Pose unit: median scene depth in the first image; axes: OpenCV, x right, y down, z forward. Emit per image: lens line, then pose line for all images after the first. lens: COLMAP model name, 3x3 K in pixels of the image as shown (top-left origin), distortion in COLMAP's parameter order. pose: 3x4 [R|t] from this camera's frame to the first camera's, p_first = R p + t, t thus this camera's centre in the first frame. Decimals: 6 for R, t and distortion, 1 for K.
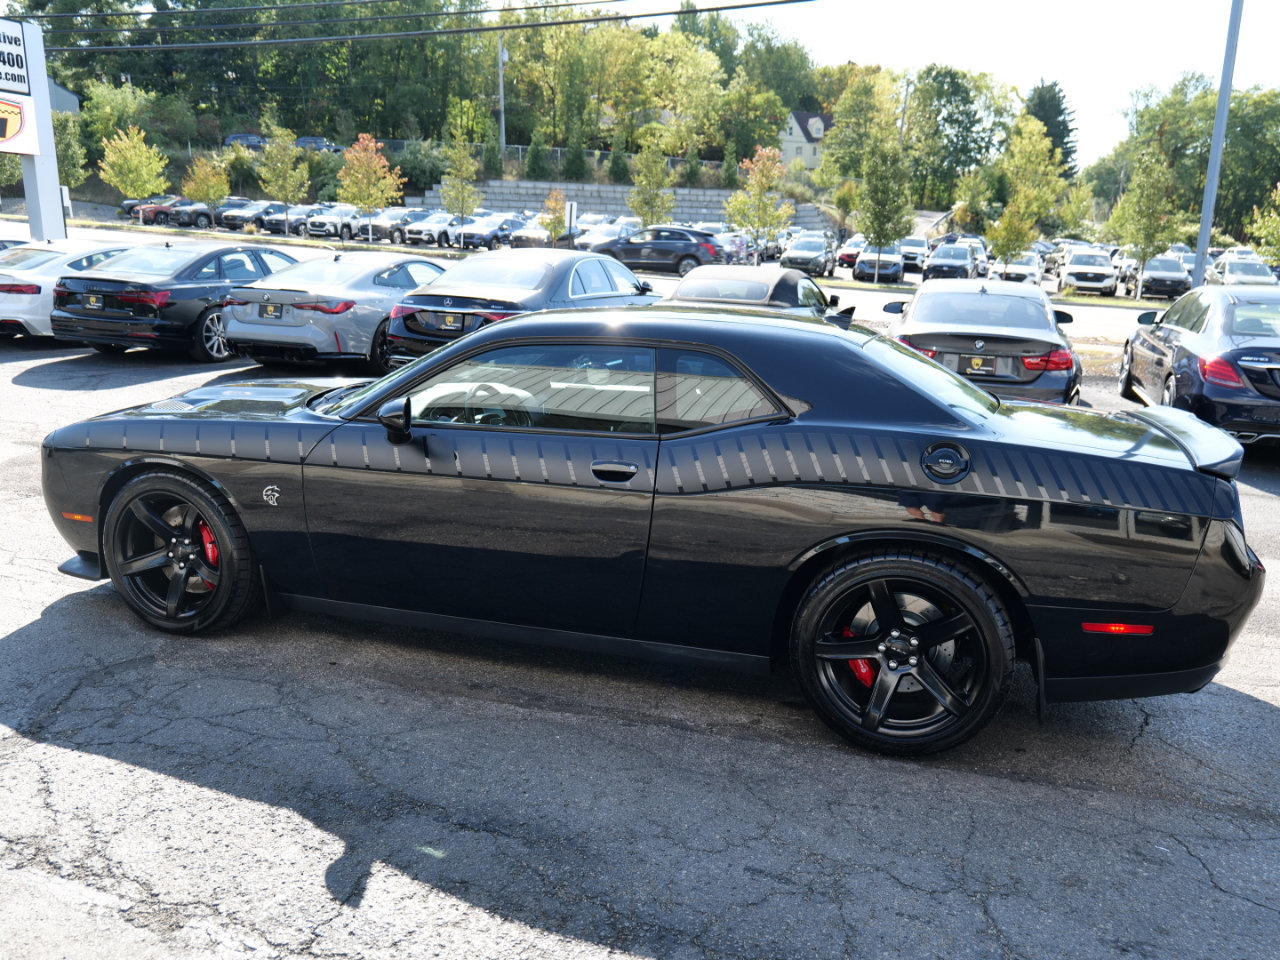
lens RADIAL K [[980.7, 0, 640.9], [0, 980.7, 476.6], [0, 0, 1]] dist [0.000311, 0.004403]
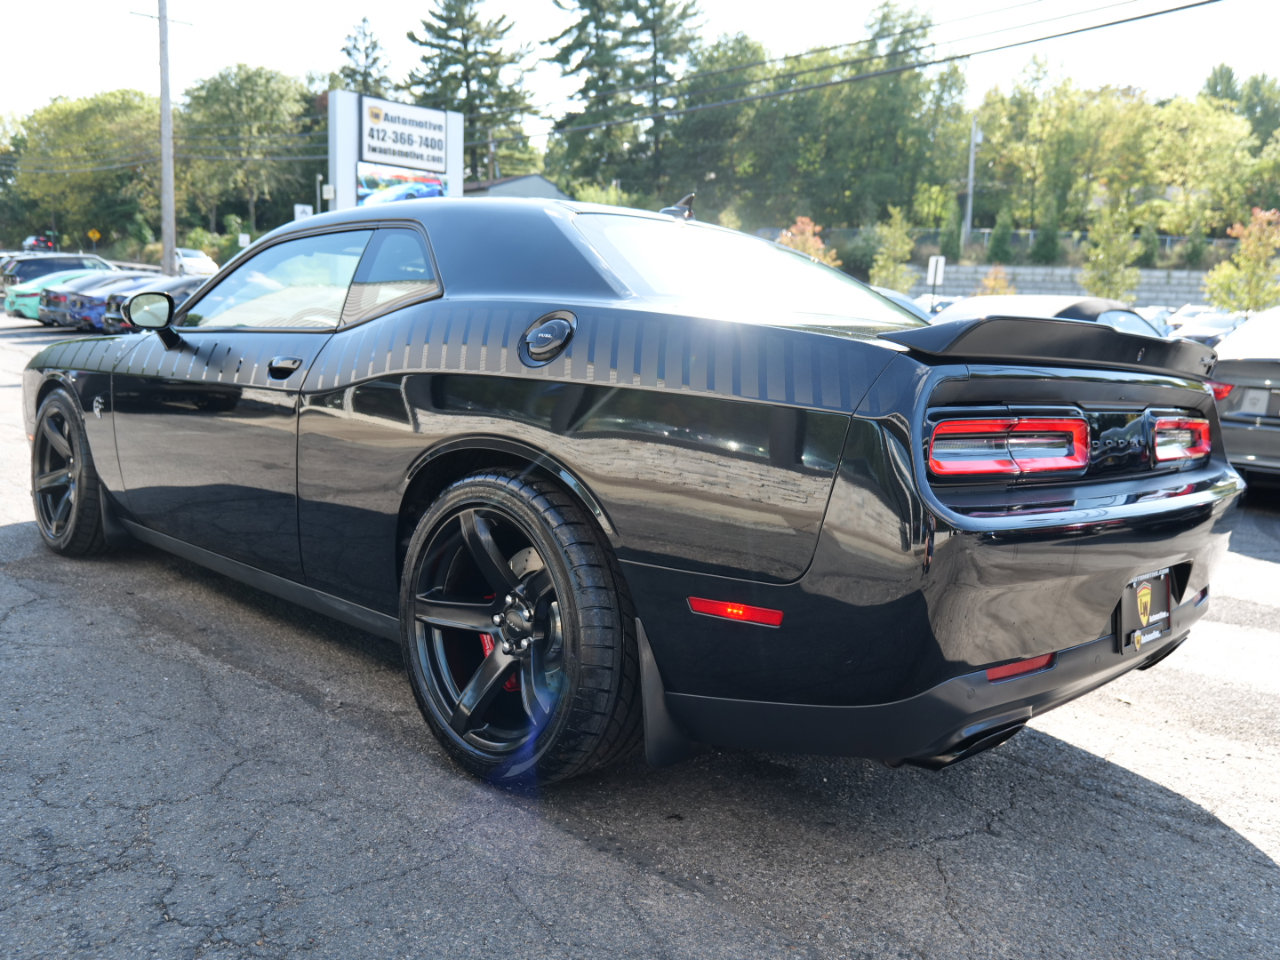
lens RADIAL K [[1031.0, 0, 640.7], [0, 1031.0, 481.3], [0, 0, 1]] dist [0.001945, -0.000704]
pose [[0.892054, 0.071690, -0.446206, 0.044208], [-0.116717, 0.990388, -0.074218, 0.008193], [0.436597, 0.118286, 0.891847, 0.026313]]
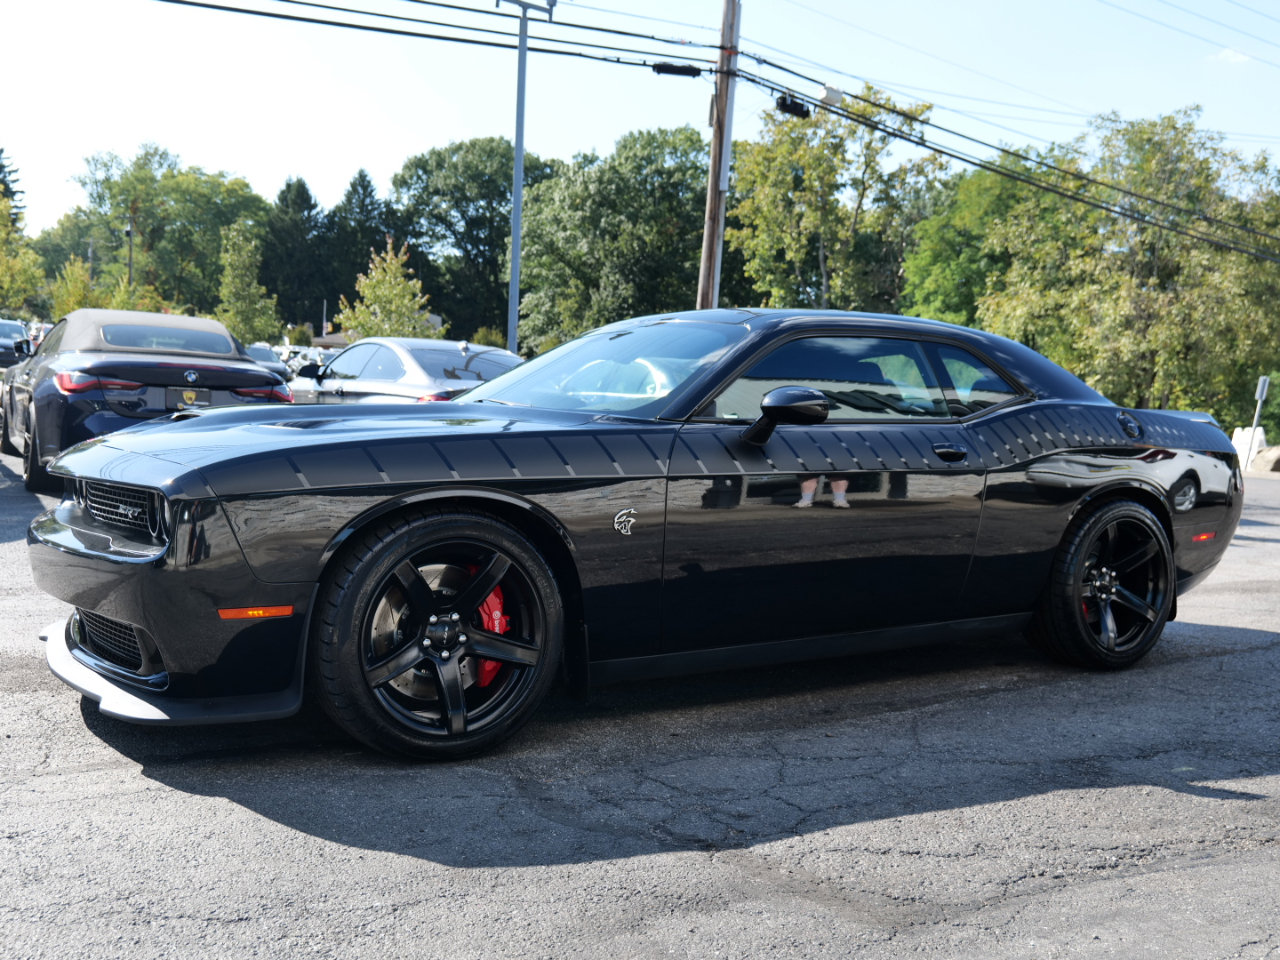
lens RADIAL K [[1238.4, 0, 640.1], [0, 1238.4, 474.9], [0, 0, 1]] dist [-0.000858, -0.001055]
pose [[0.624420, -0.046445, 0.779707, -0.086539], [0.142003, 0.988345, -0.054849, 0.002882], [-0.768072, 0.144970, 0.623738, 0.030036]]
